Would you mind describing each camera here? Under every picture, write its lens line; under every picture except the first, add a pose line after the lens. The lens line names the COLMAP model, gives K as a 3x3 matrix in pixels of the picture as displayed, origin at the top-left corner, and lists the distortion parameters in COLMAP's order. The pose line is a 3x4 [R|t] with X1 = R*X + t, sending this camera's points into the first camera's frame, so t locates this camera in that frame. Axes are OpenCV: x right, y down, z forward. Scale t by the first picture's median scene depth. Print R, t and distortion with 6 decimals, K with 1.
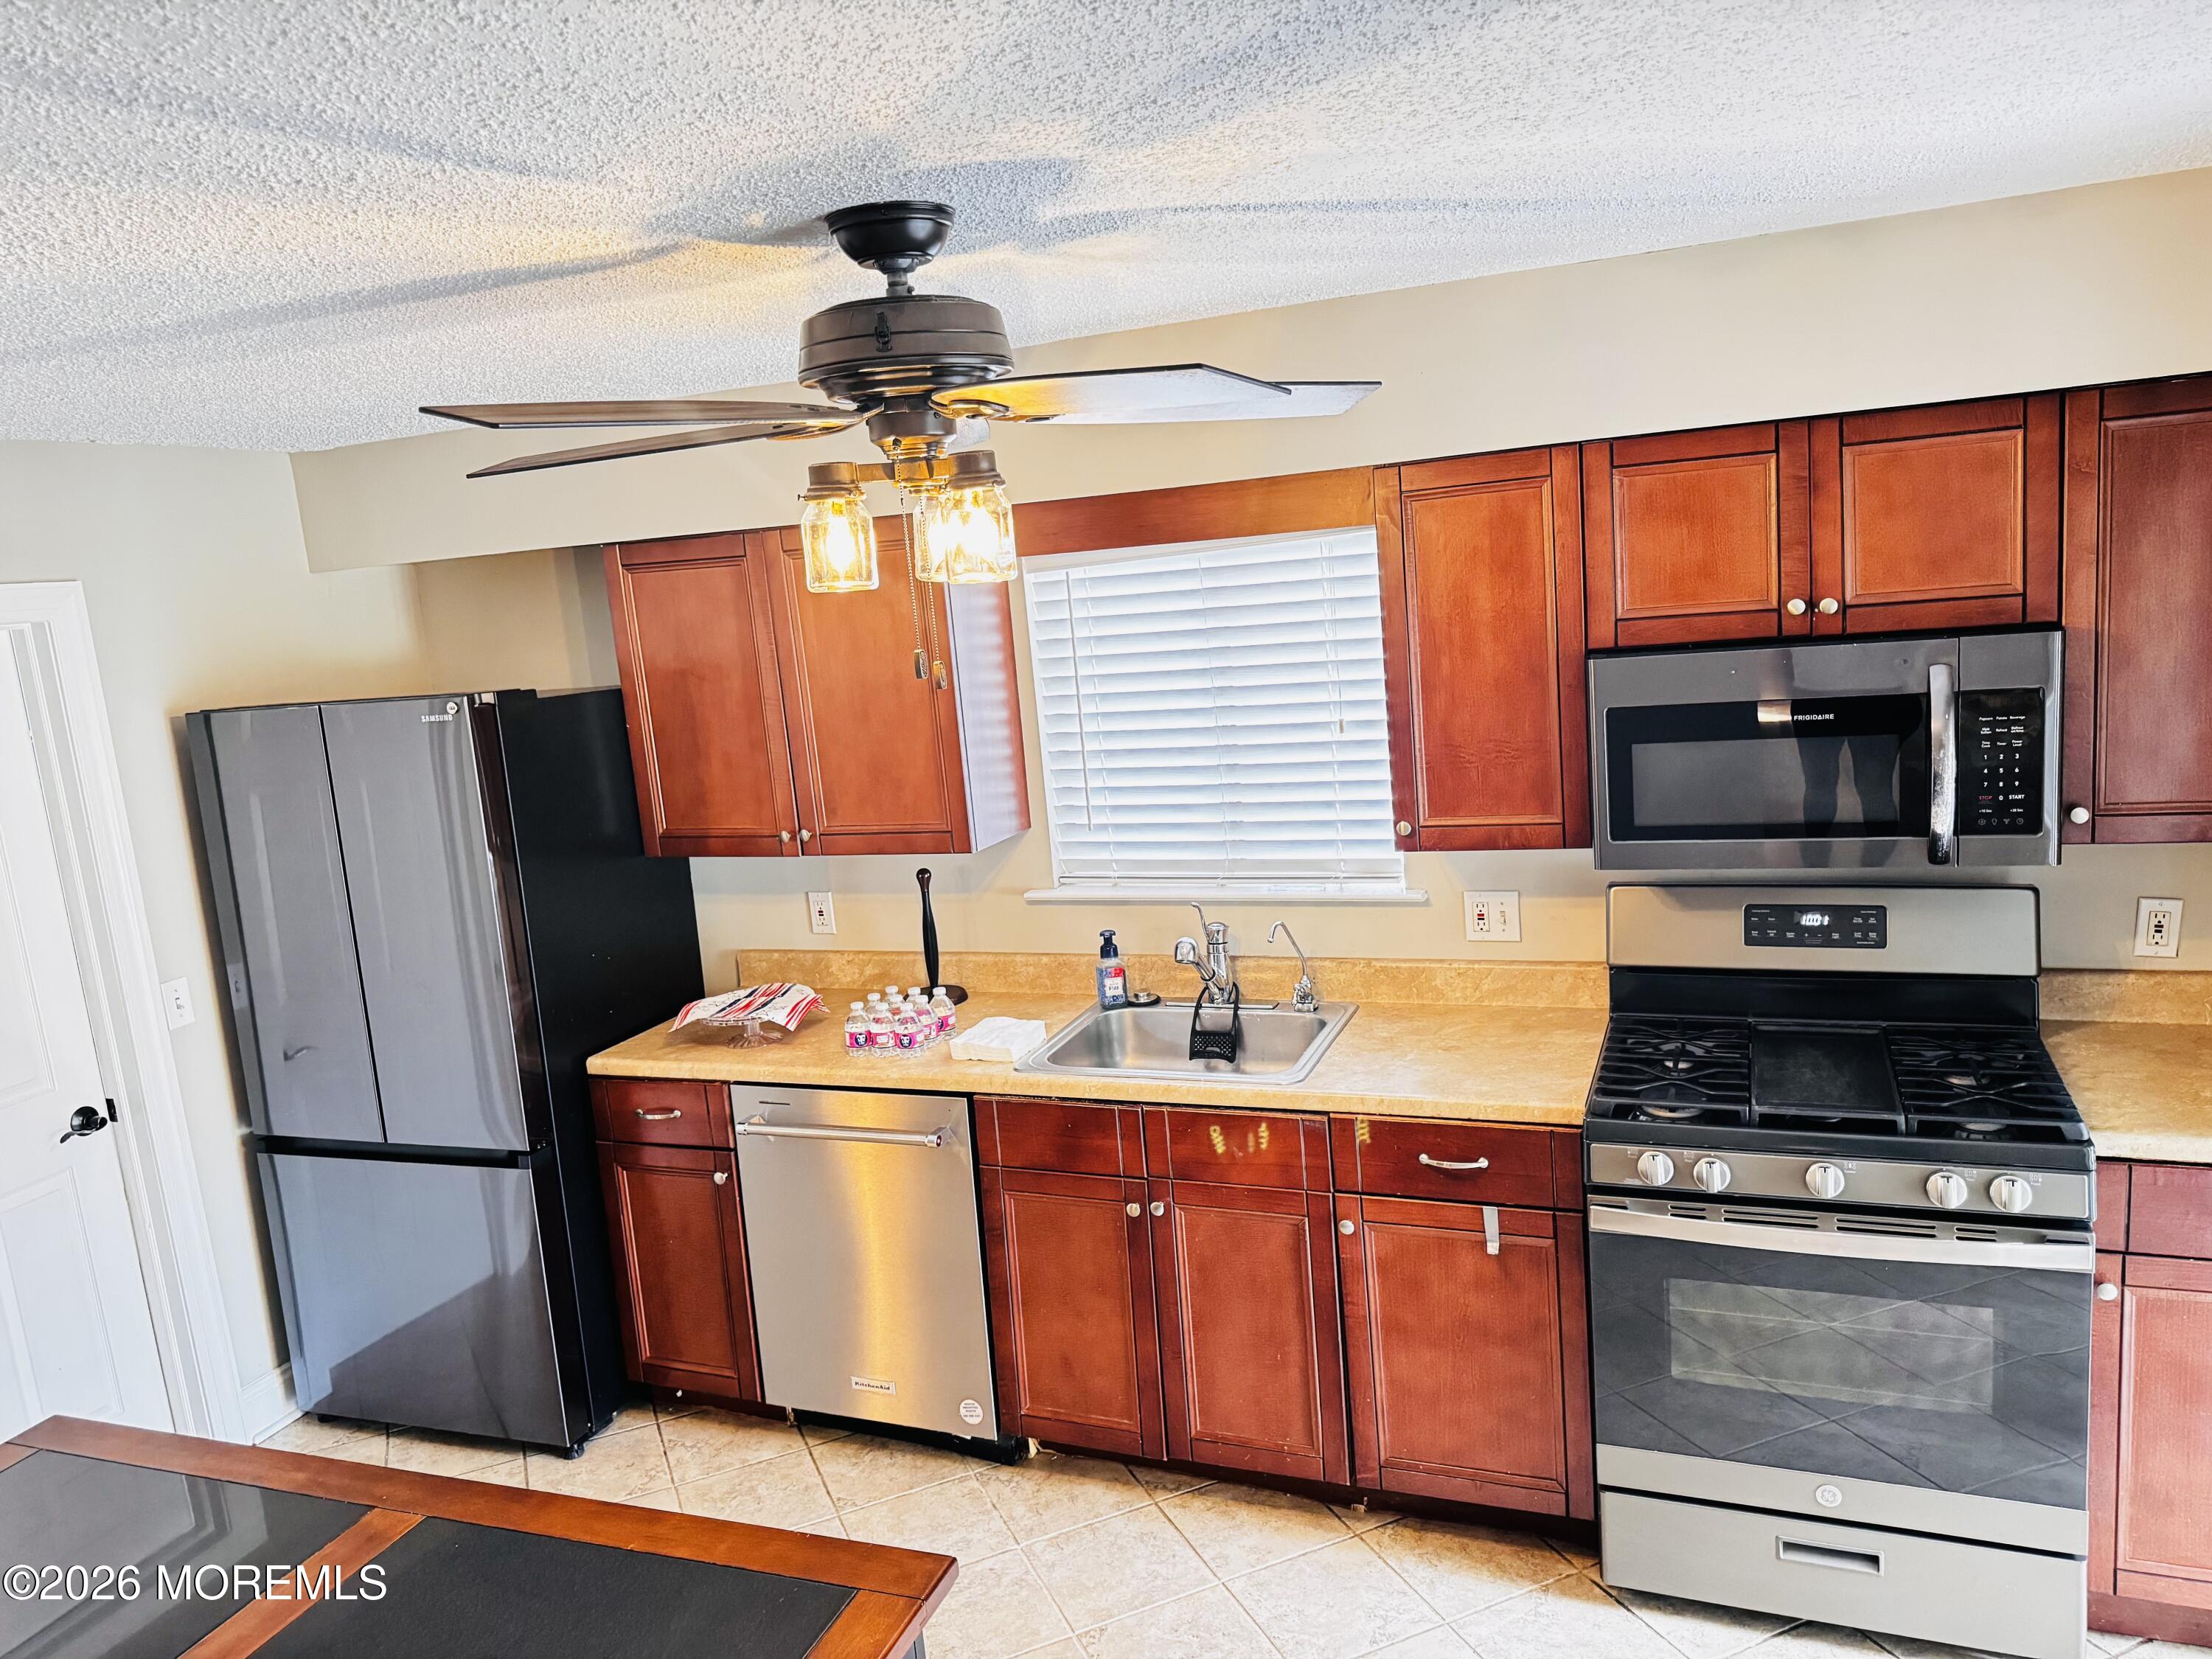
lens RADIAL K [[1549.1, 0, 1106.0], [0, 1549.1, 829.5], [0, 0, 1]] dist [0.127266, -0.204900]
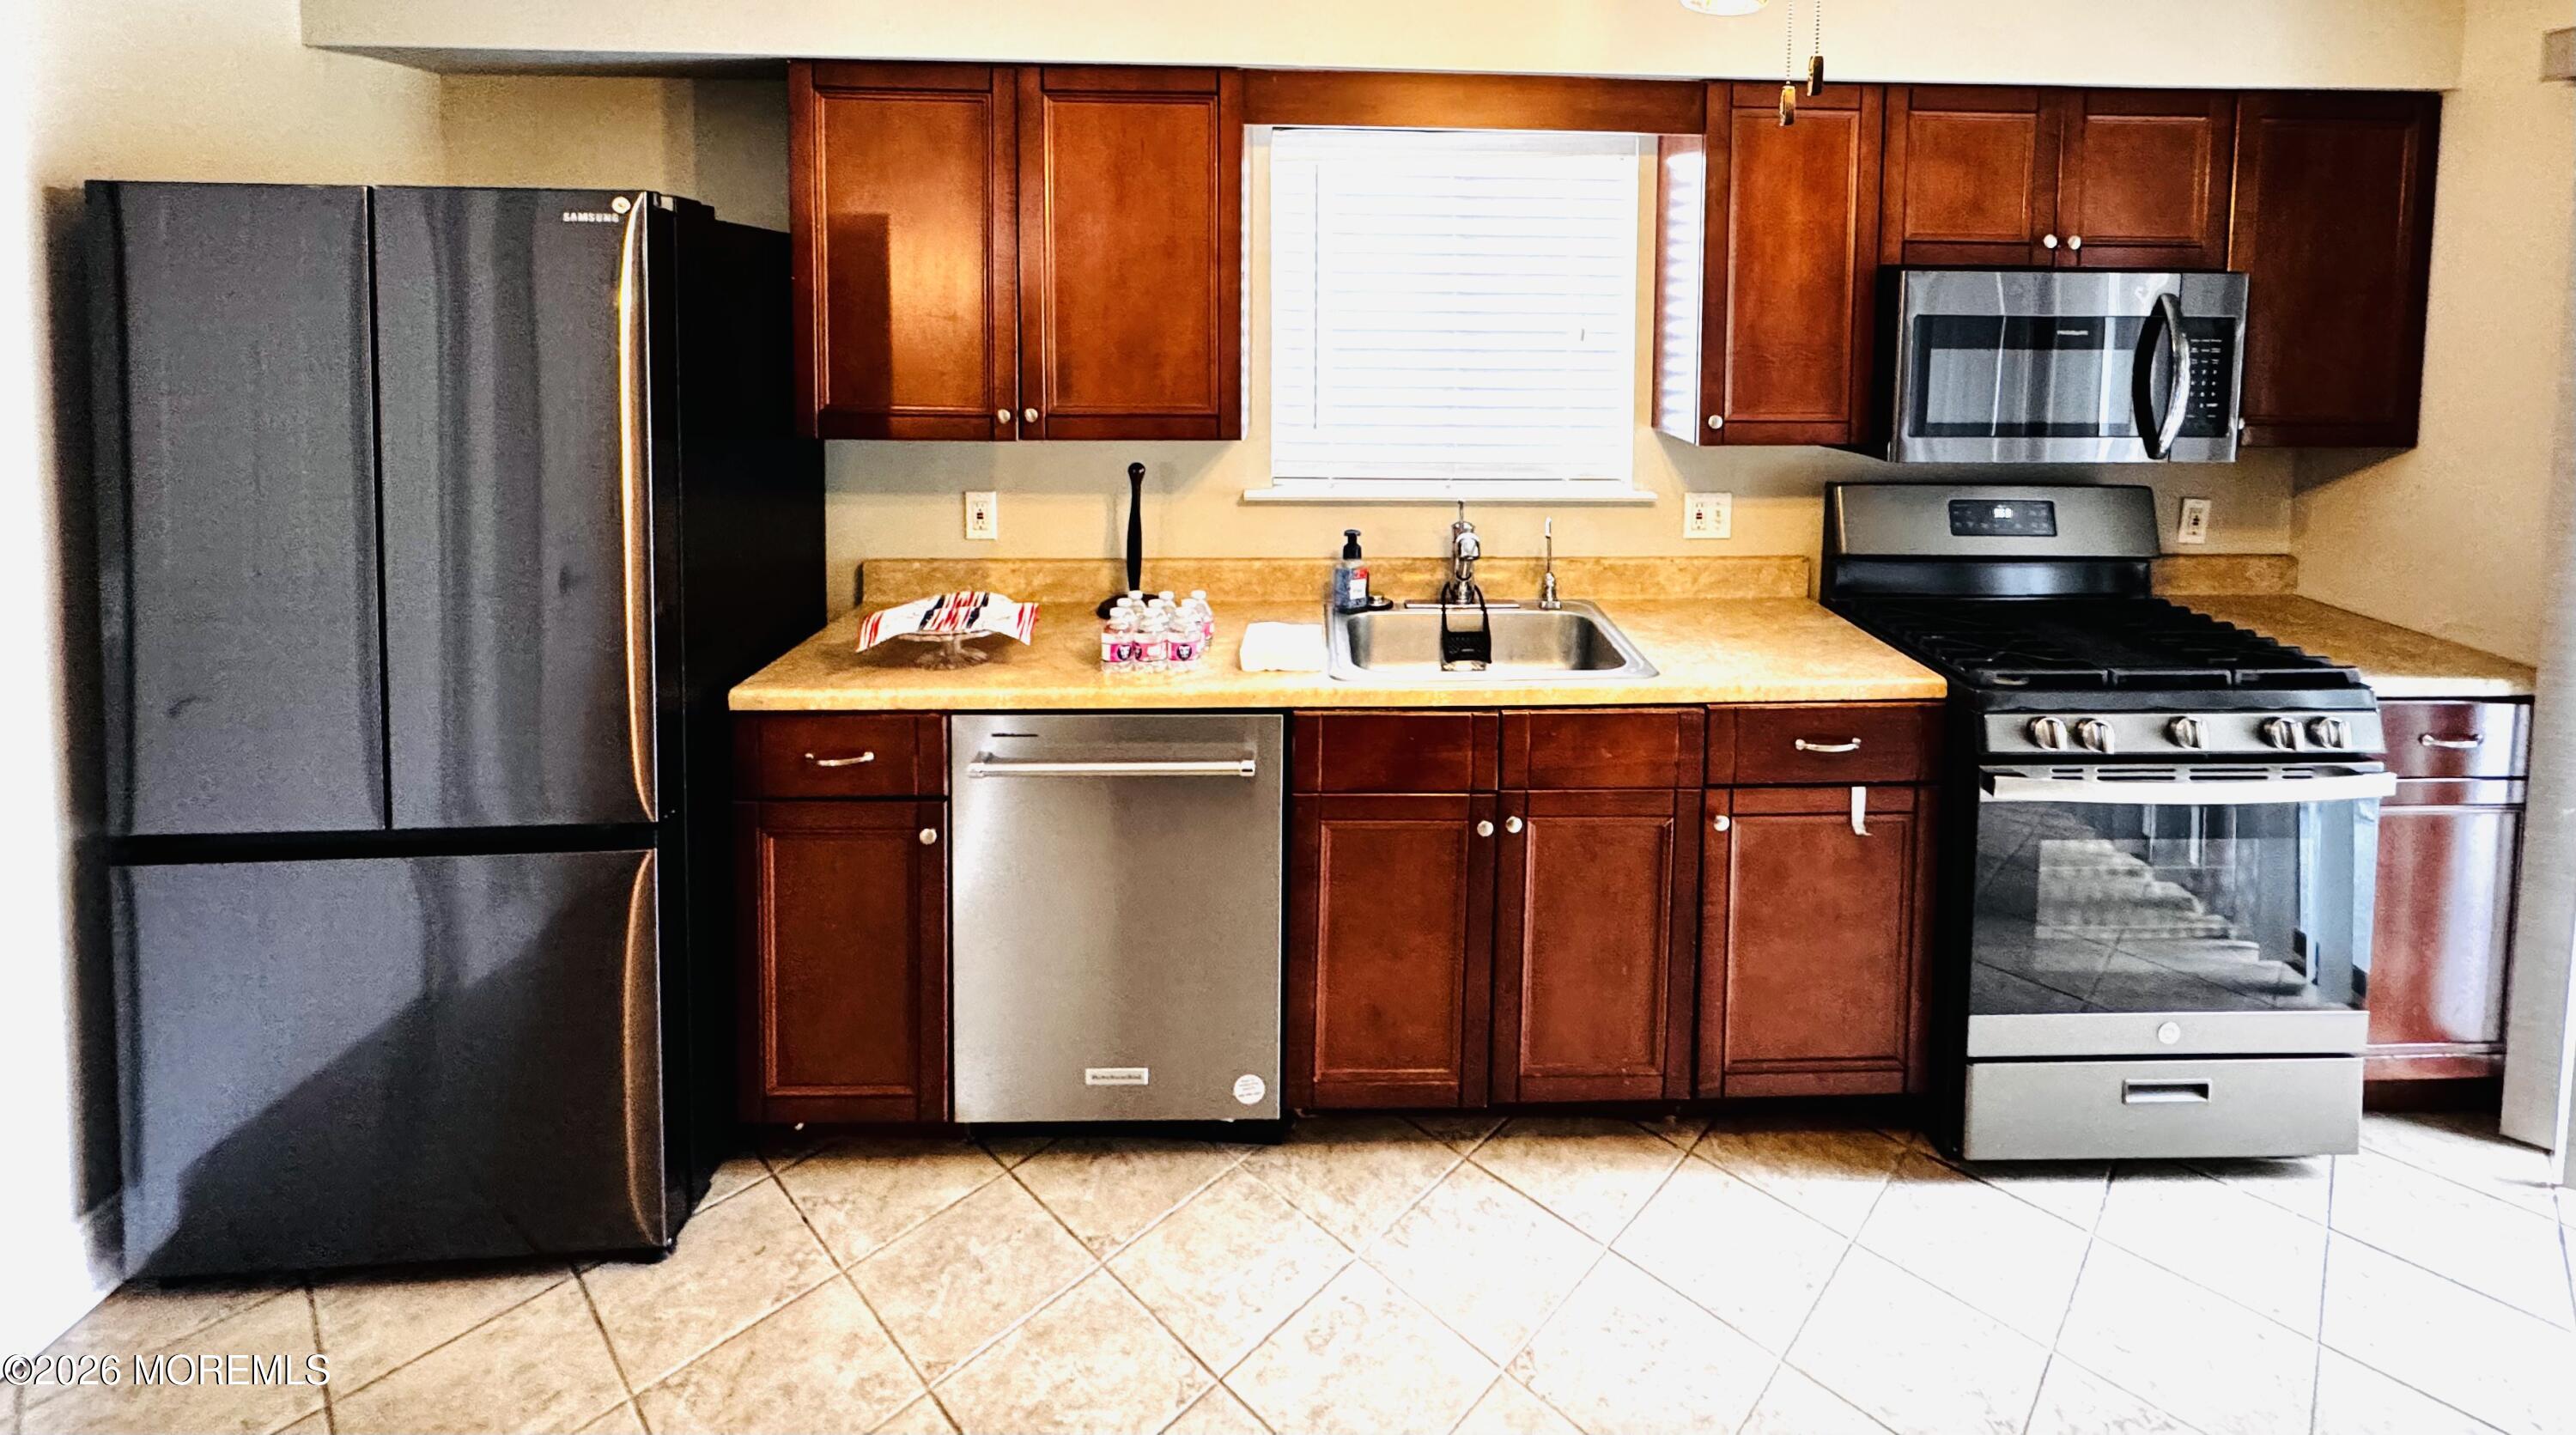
lens RADIAL K [[1088.9, 0, 1287.3], [0, 1088.9, 388.1], [0, 0, 1]] dist [0.000624, -0.000024]
pose [[0.903543, 0.068271, 0.423024, -0.350180], [-0.016533, 0.992045, -0.124792, 0.067027], [-0.428178, 0.105761, 0.897484, 0.427635]]
